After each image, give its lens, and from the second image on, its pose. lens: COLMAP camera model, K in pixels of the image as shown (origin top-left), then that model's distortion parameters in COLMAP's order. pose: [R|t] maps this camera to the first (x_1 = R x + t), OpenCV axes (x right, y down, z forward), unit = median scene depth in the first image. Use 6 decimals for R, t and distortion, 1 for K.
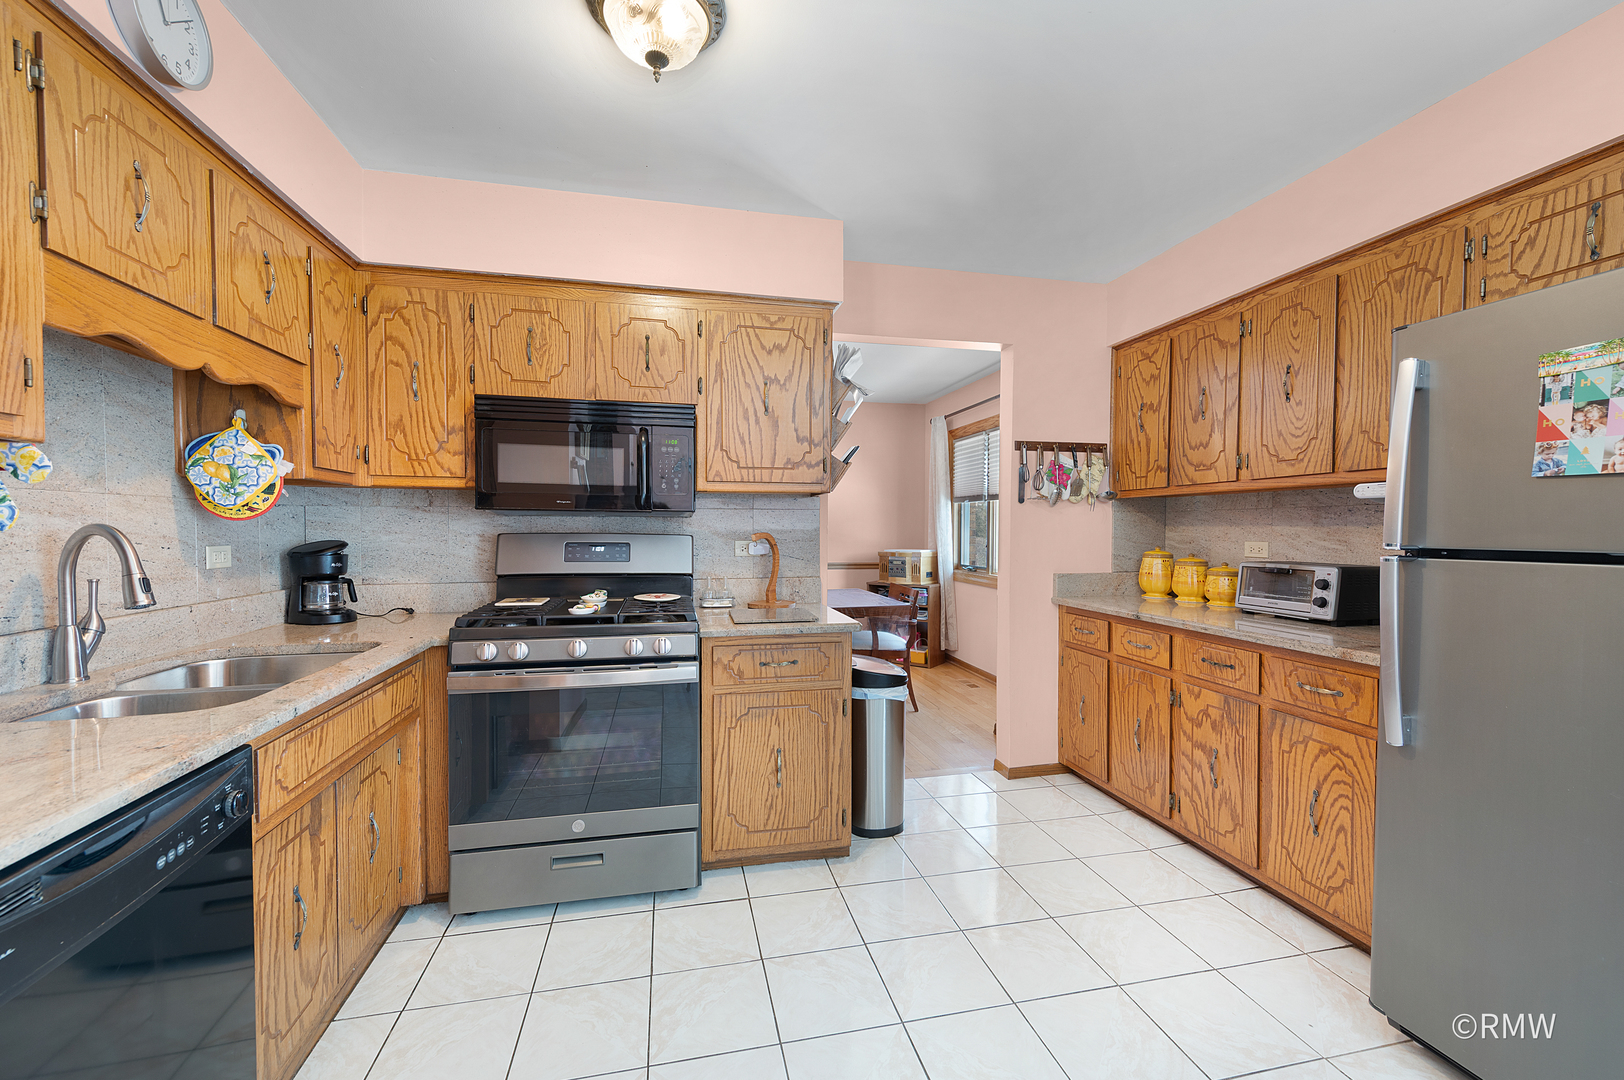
lens RADIAL K [[658.3, 0, 813.1], [0, 658.3, 537.2], [0, 0, 1]] dist [-0.003126, -0.000274]
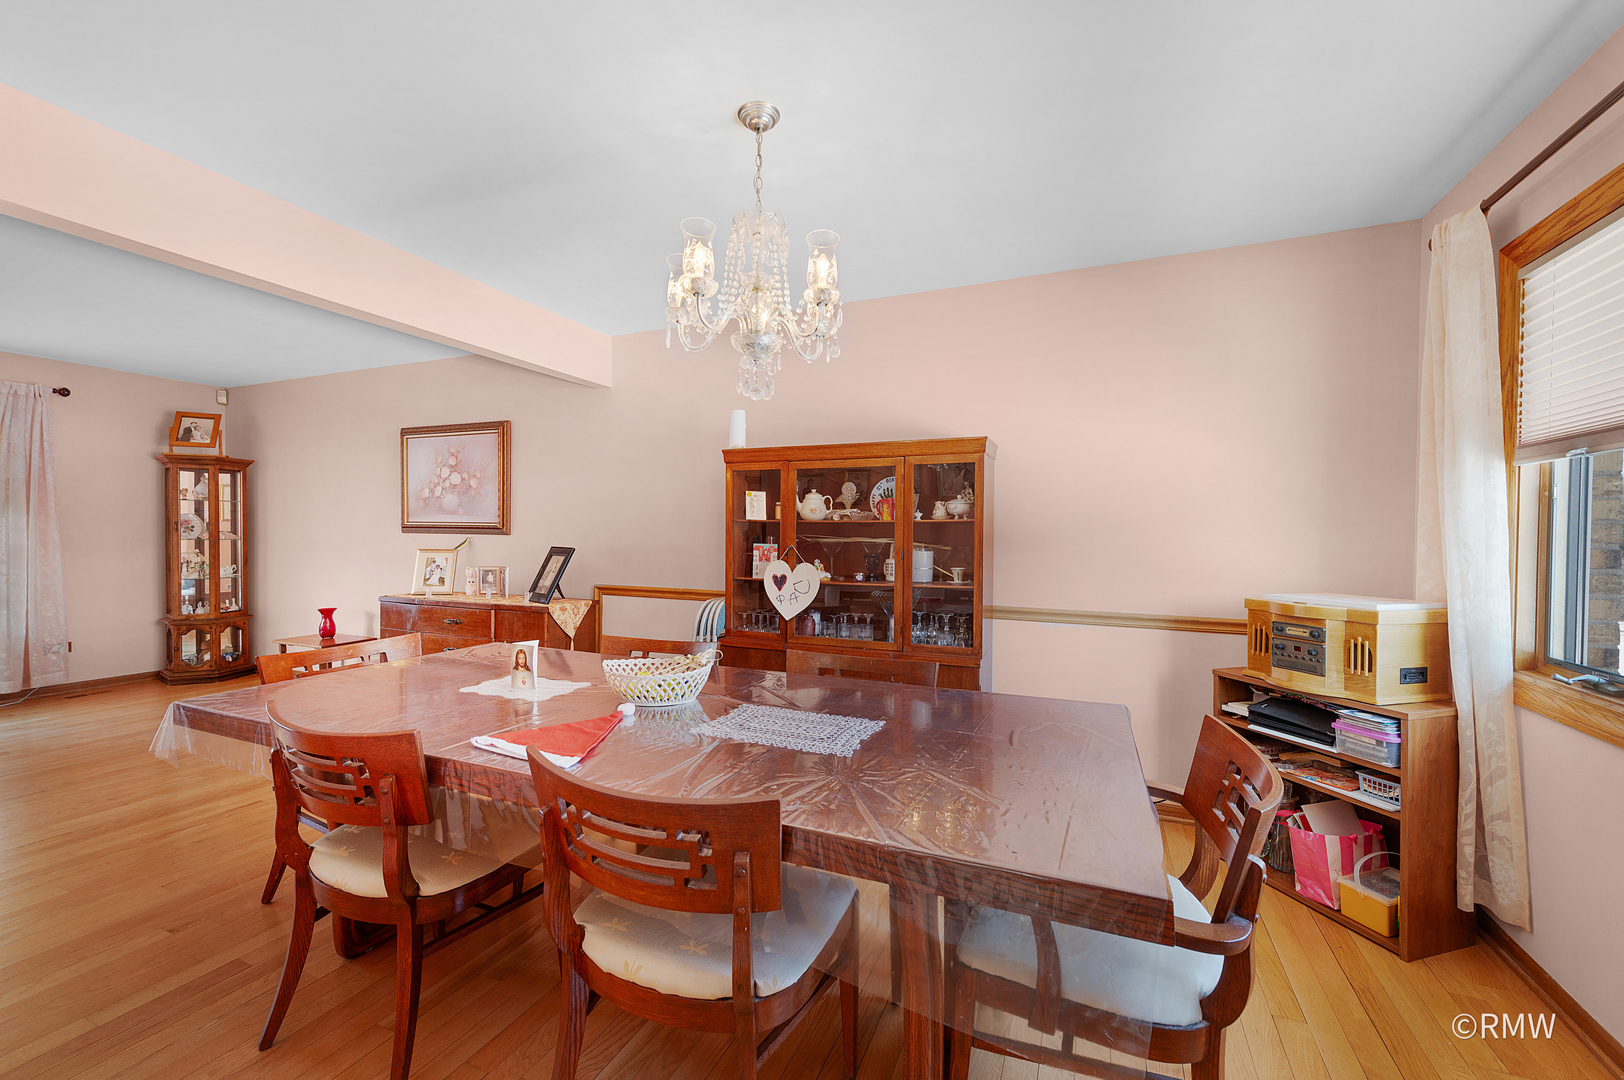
lens RADIAL K [[658.3, 0, 810.6], [0, 658.3, 535.4], [0, 0, 1]] dist [-0.003126, -0.000274]
pose [[0.803798, 0.012386, -0.594773, 0.126798], [-0.022130, 0.999714, -0.009089, -0.005859], [0.594490, 0.020468, 0.803842, 0.538061]]
